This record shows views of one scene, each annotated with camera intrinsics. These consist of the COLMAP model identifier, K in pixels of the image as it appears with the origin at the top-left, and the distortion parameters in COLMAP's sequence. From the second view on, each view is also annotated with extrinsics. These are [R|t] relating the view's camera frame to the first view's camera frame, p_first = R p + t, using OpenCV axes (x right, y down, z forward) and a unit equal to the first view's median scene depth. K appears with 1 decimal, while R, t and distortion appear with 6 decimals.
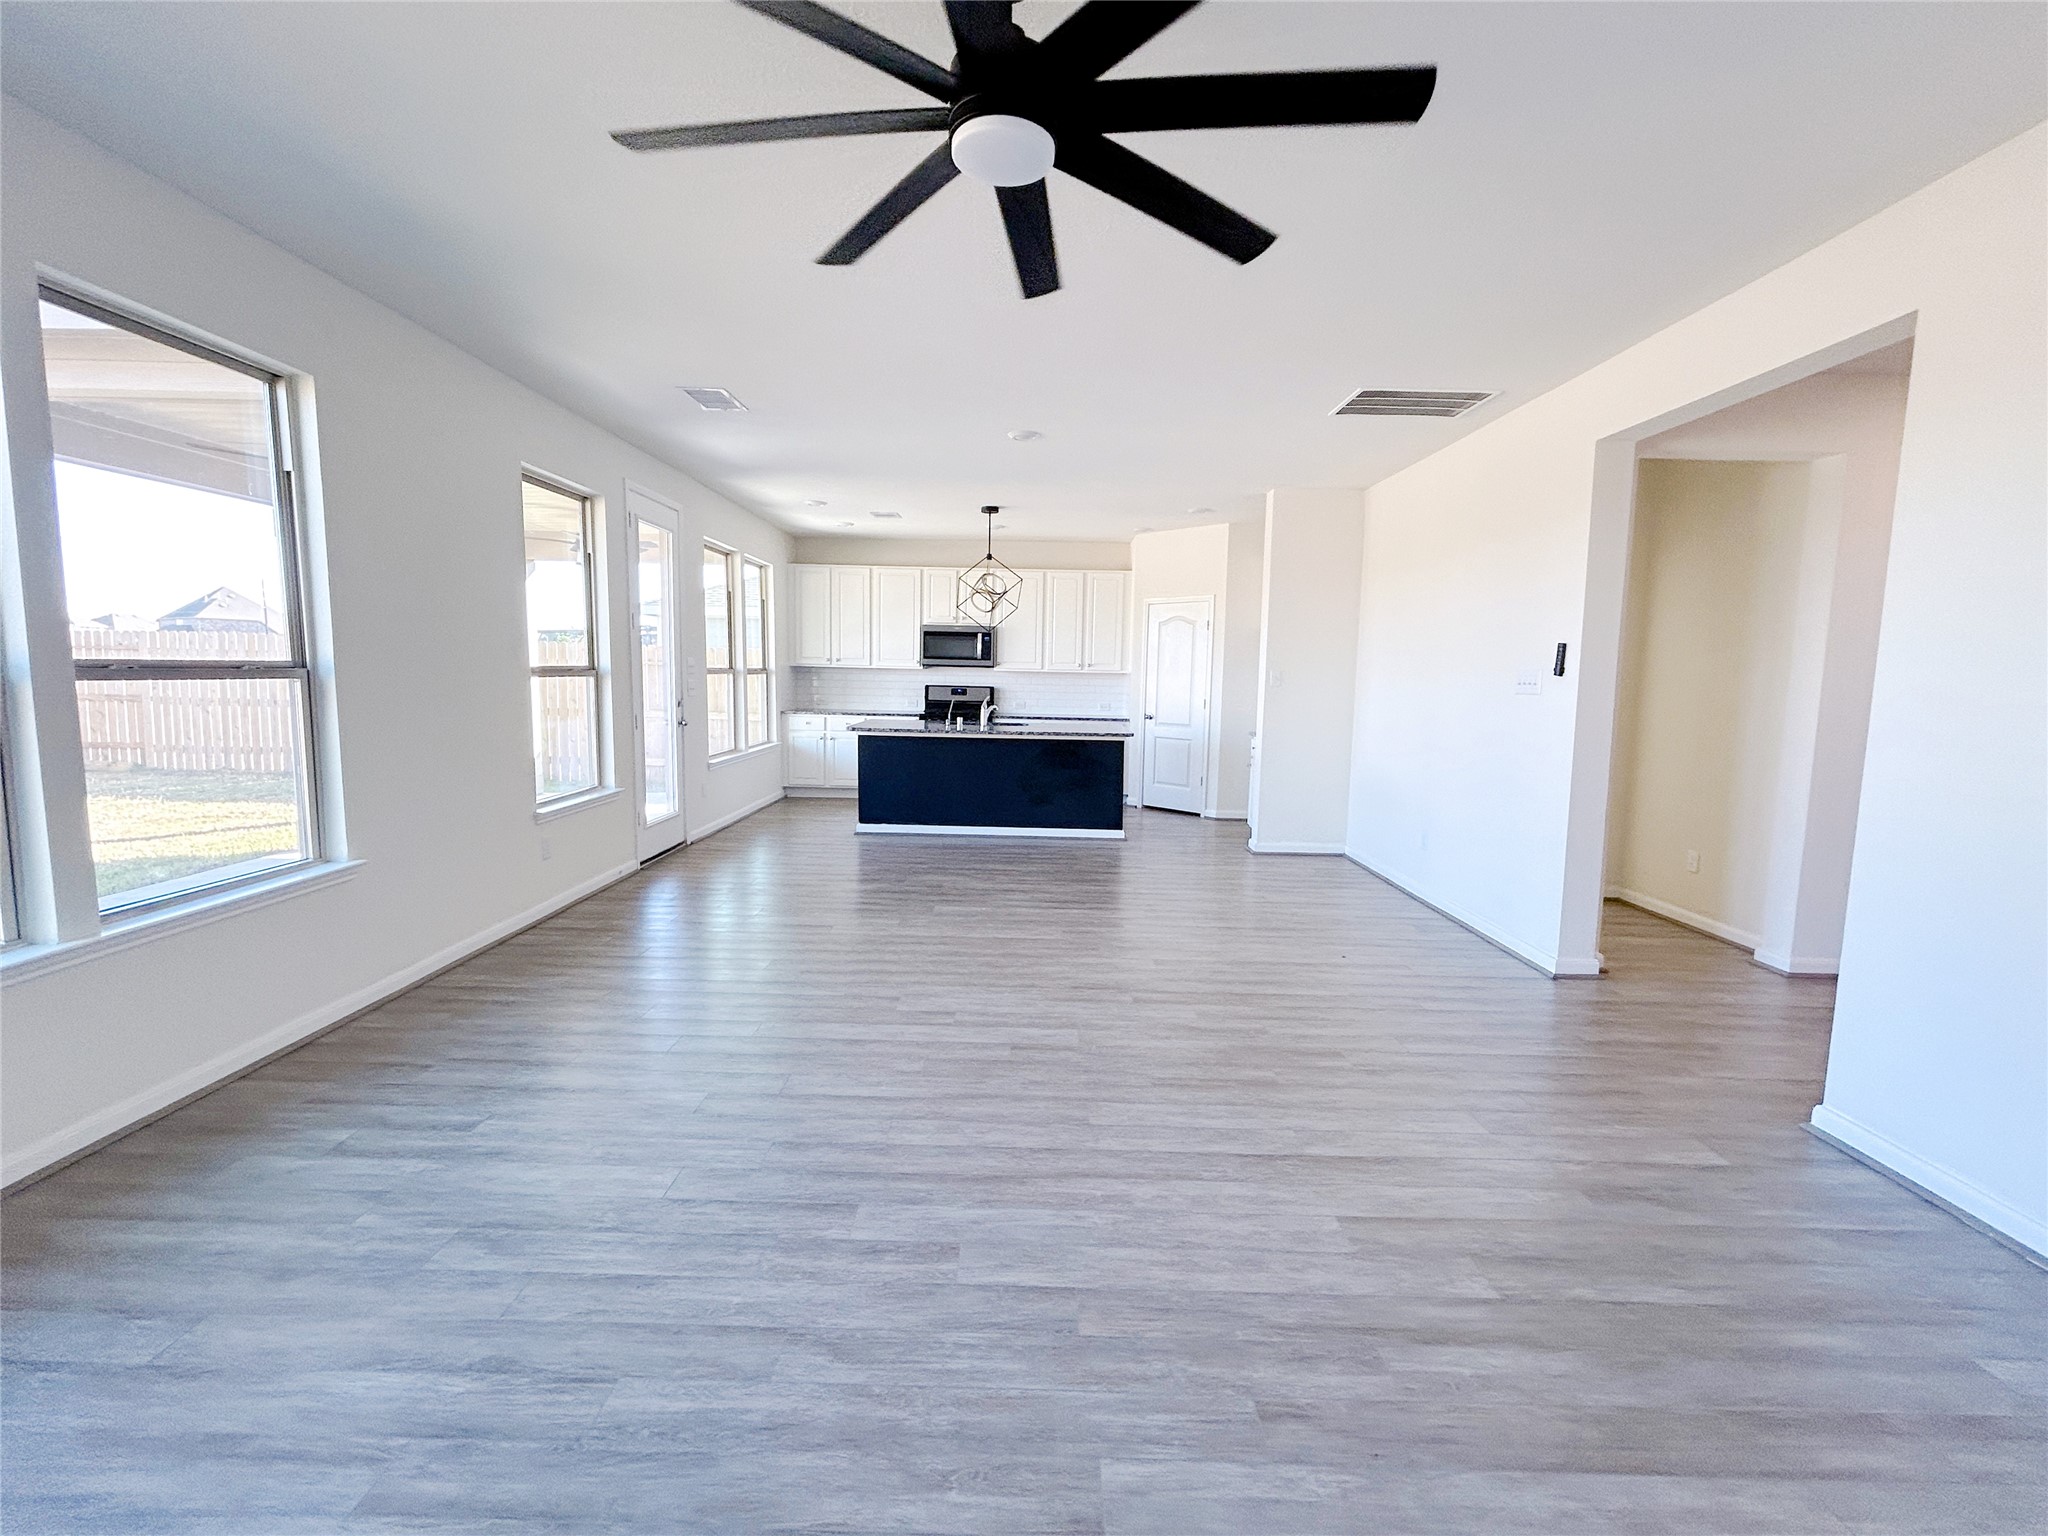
lens RADIAL K [[882.6, 0, 1020.6], [0, 882.6, 770.4], [0, 0, 1]] dist [0.001717, 0.001037]
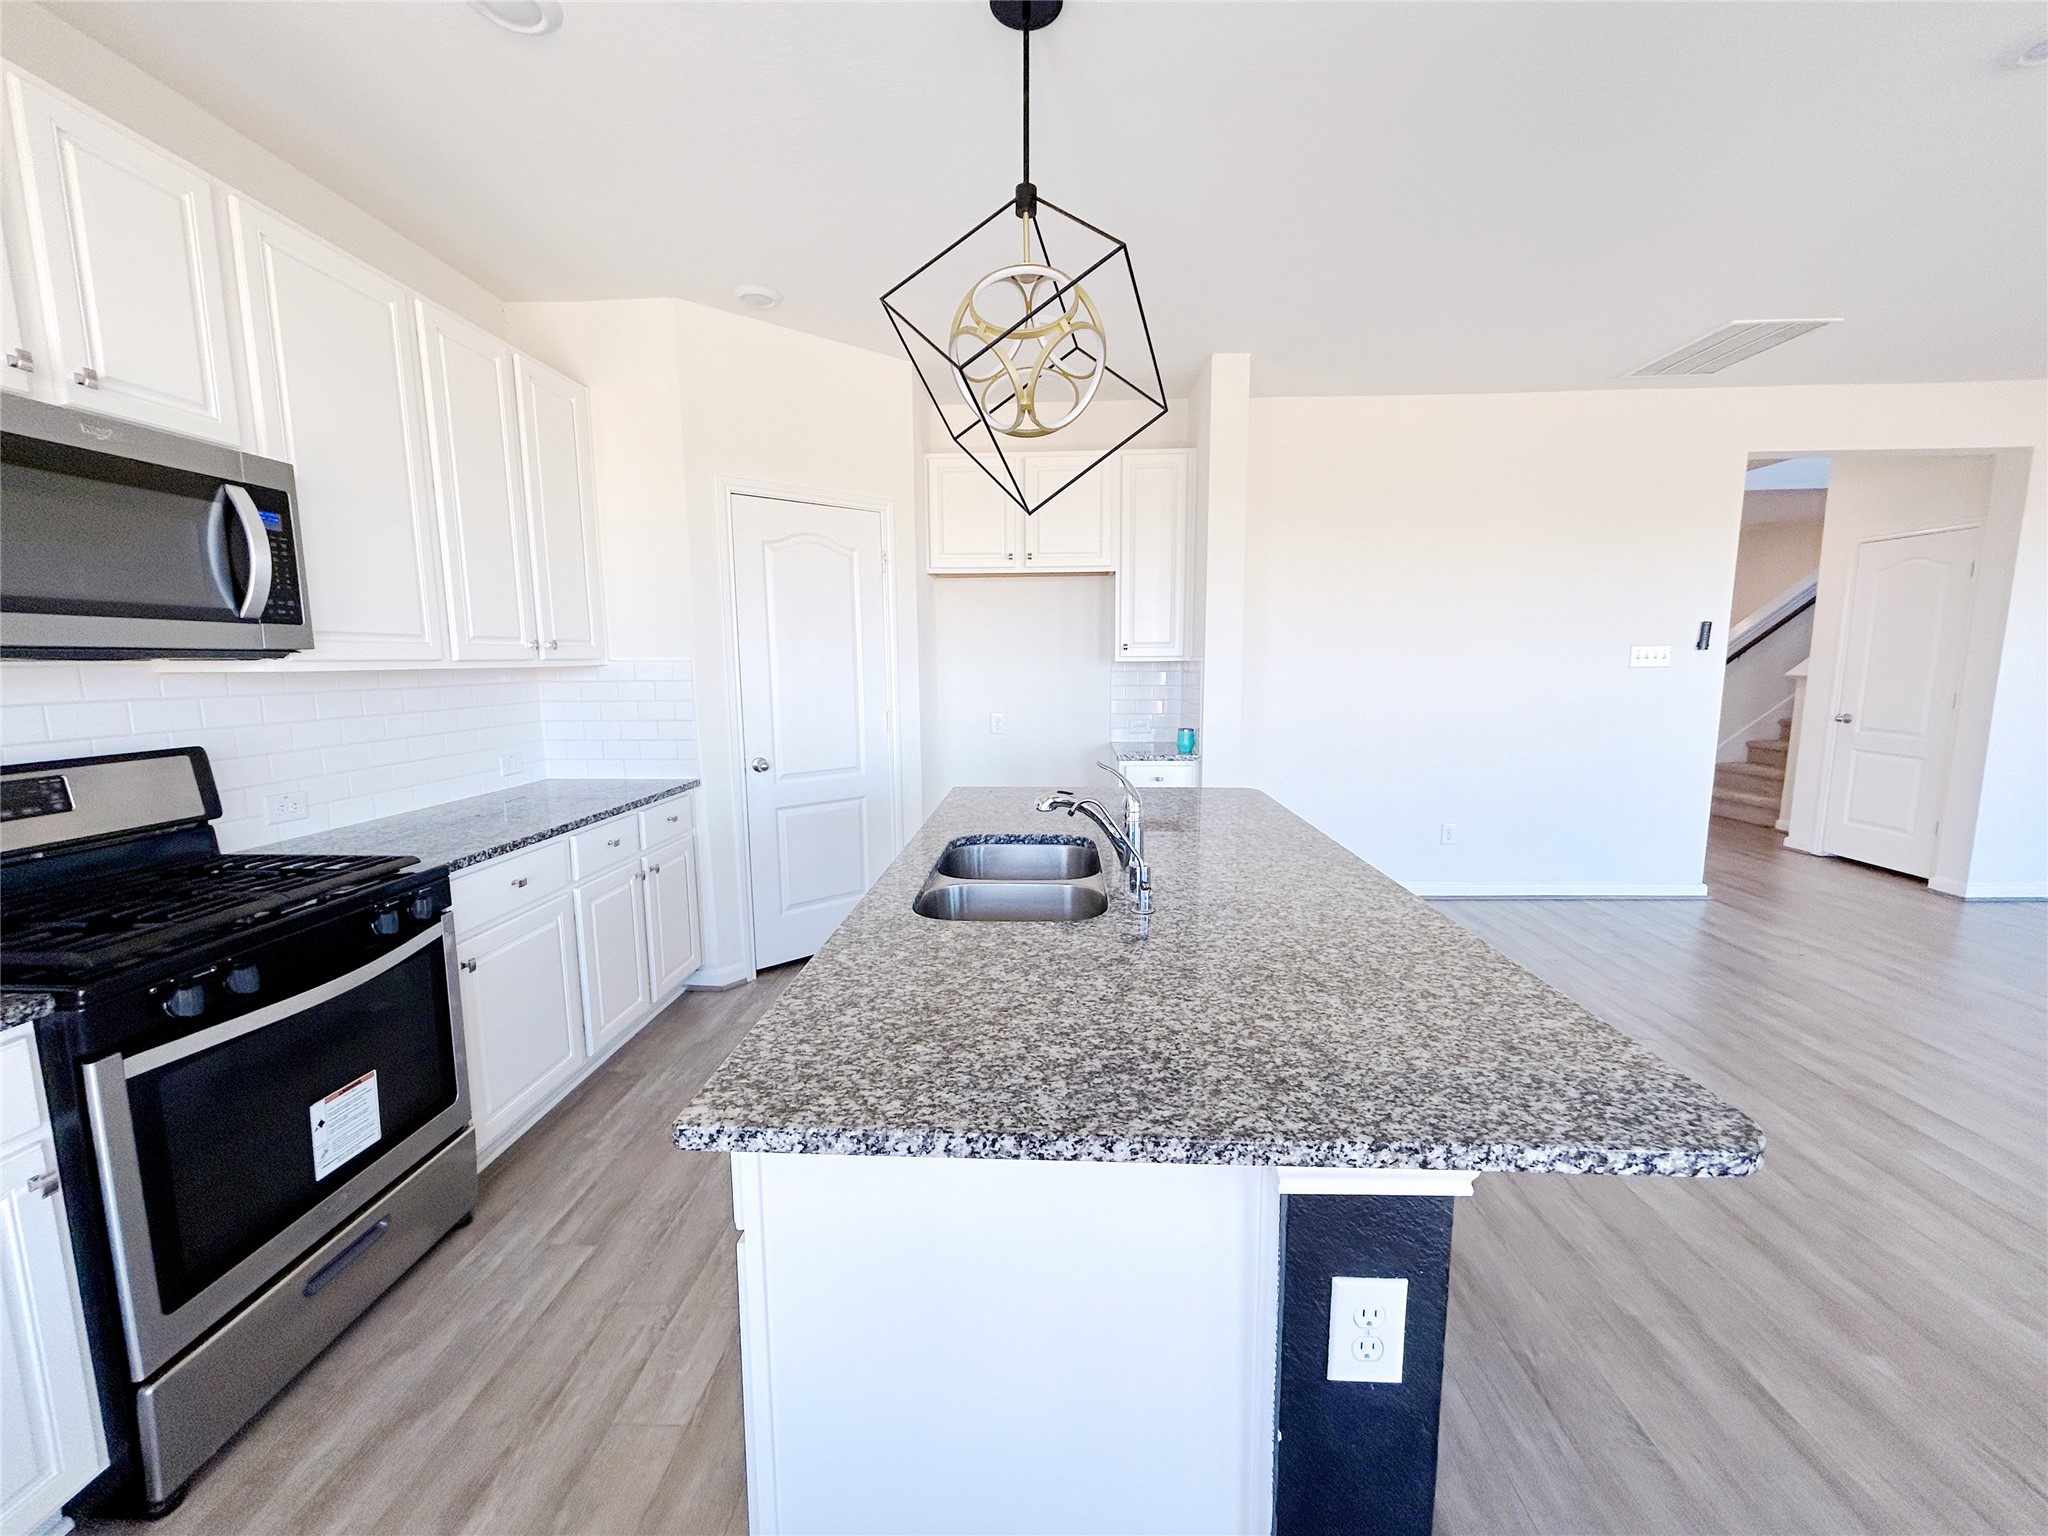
lens RADIAL K [[823.7, 0, 1017.9], [0, 823.7, 769.1], [0, 0, 1]] dist [-0.002335, 0.000040]
pose [[0.041066, -0.154751, 0.987100, -0.390262], [0.119959, 0.981550, 0.148891, -0.166272], [-0.991929, 0.112297, 0.058872, 1.379414]]
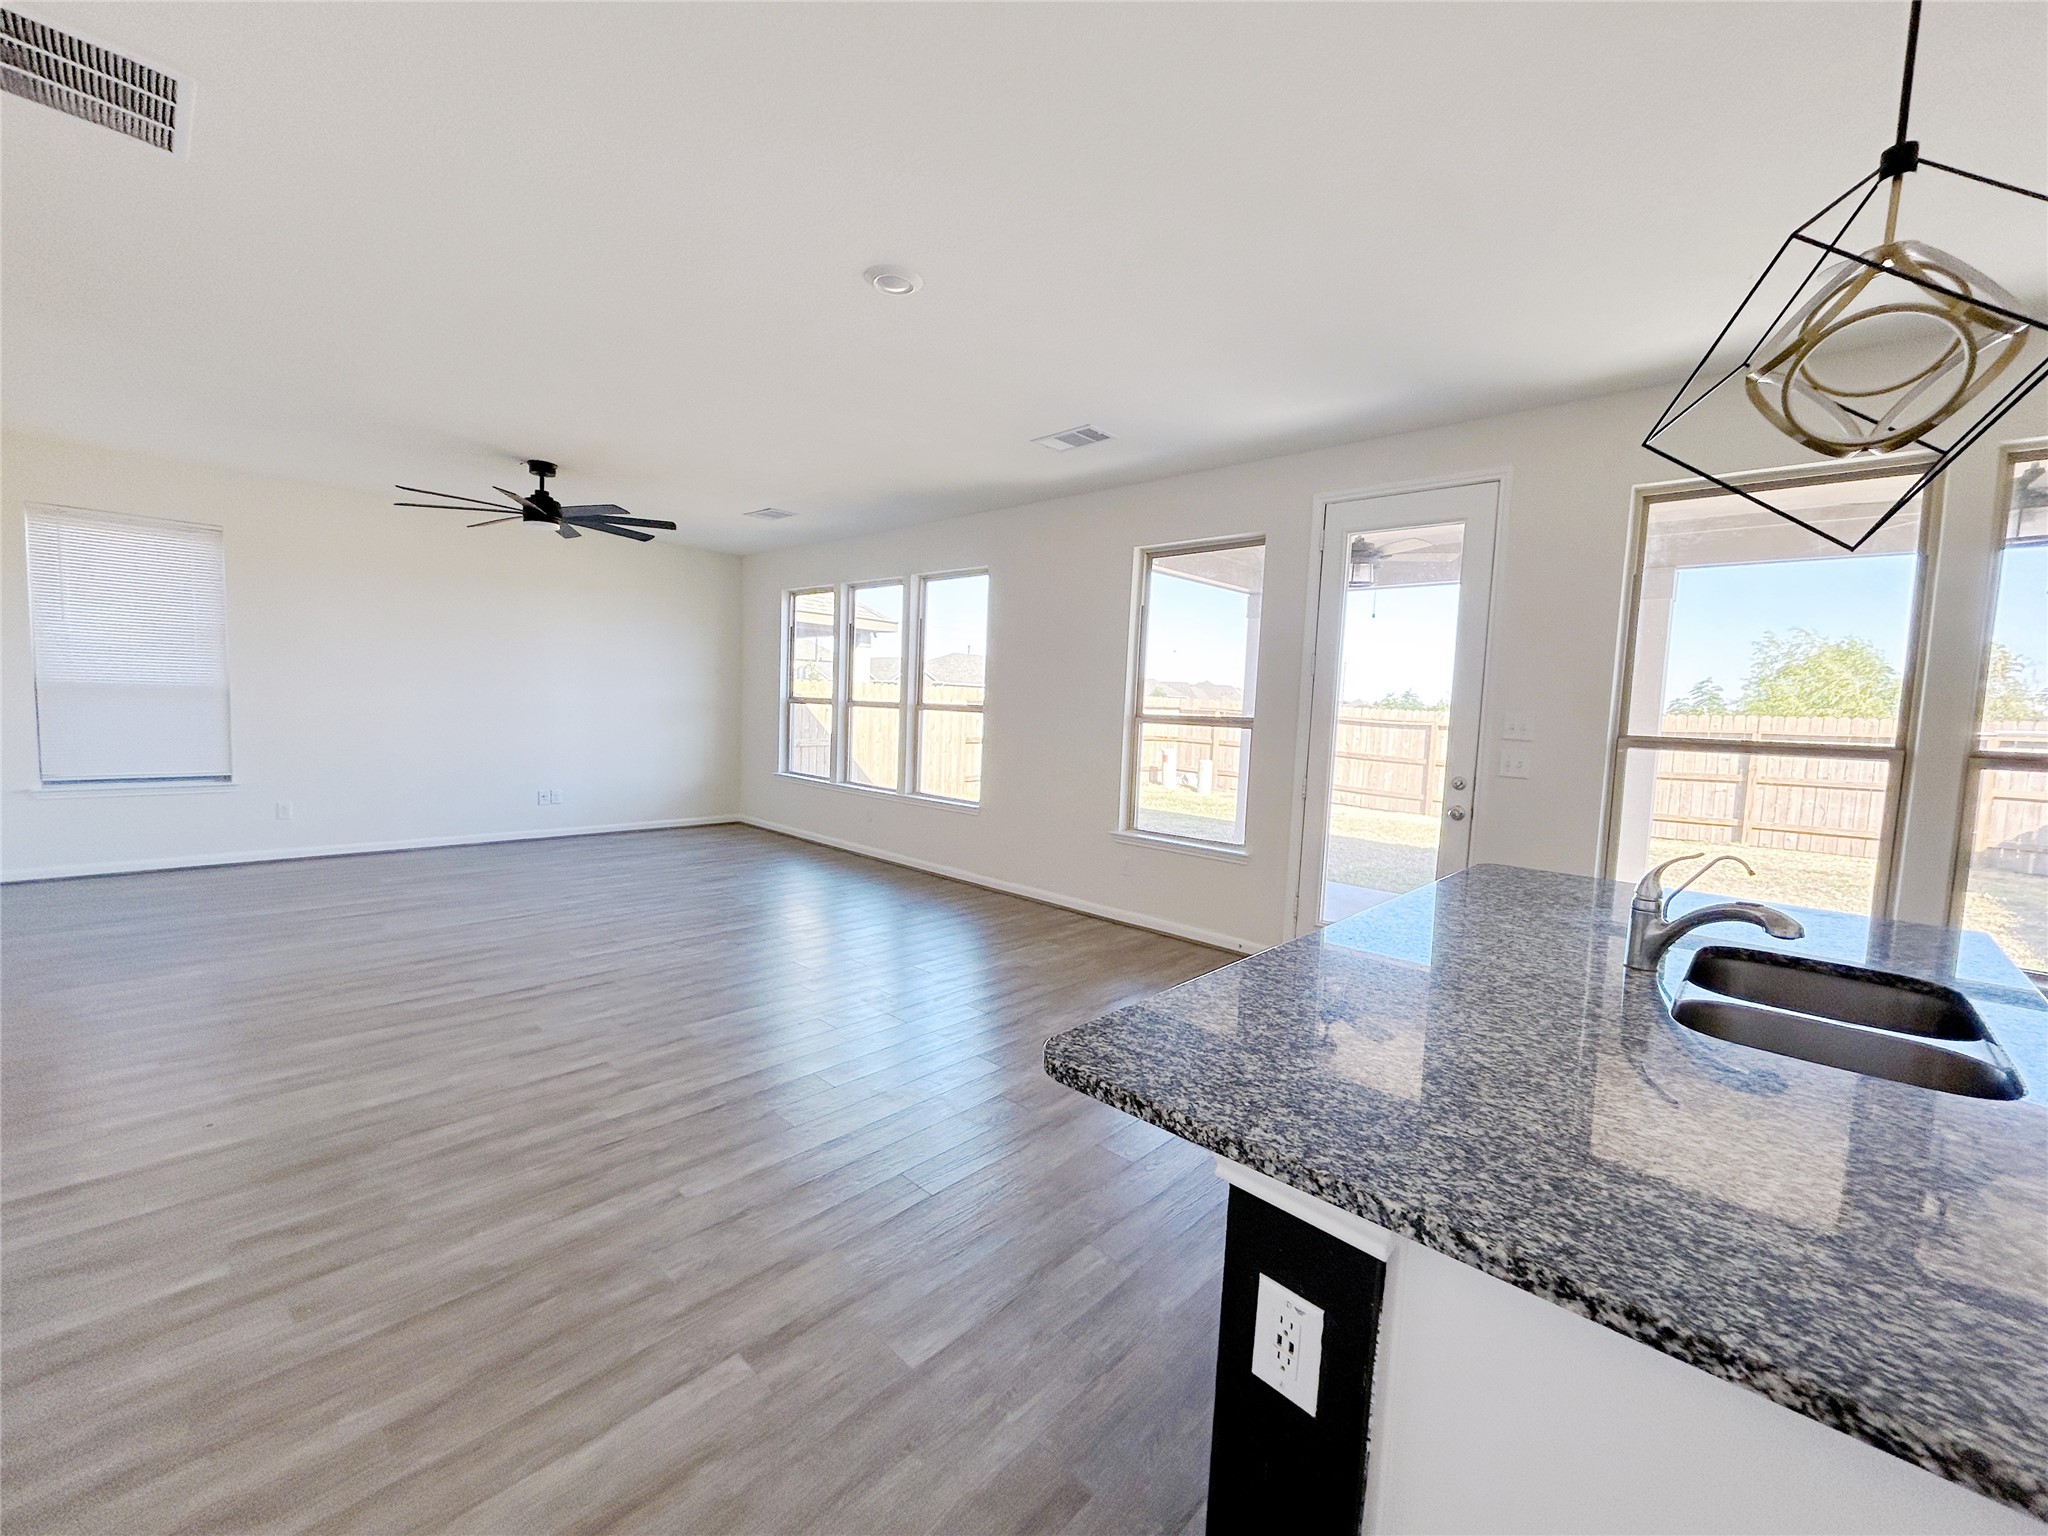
lens RADIAL K [[823.7, 0, 1020.3], [0, 823.7, 768.8], [0, 0, 1]] dist [-0.002335, 0.000040]
pose [[-0.679271, 0.012169, -0.733787, 0.315831], [-0.133579, 0.981110, 0.139925, -0.150951], [0.721629, 0.193066, -0.664814, 1.378966]]
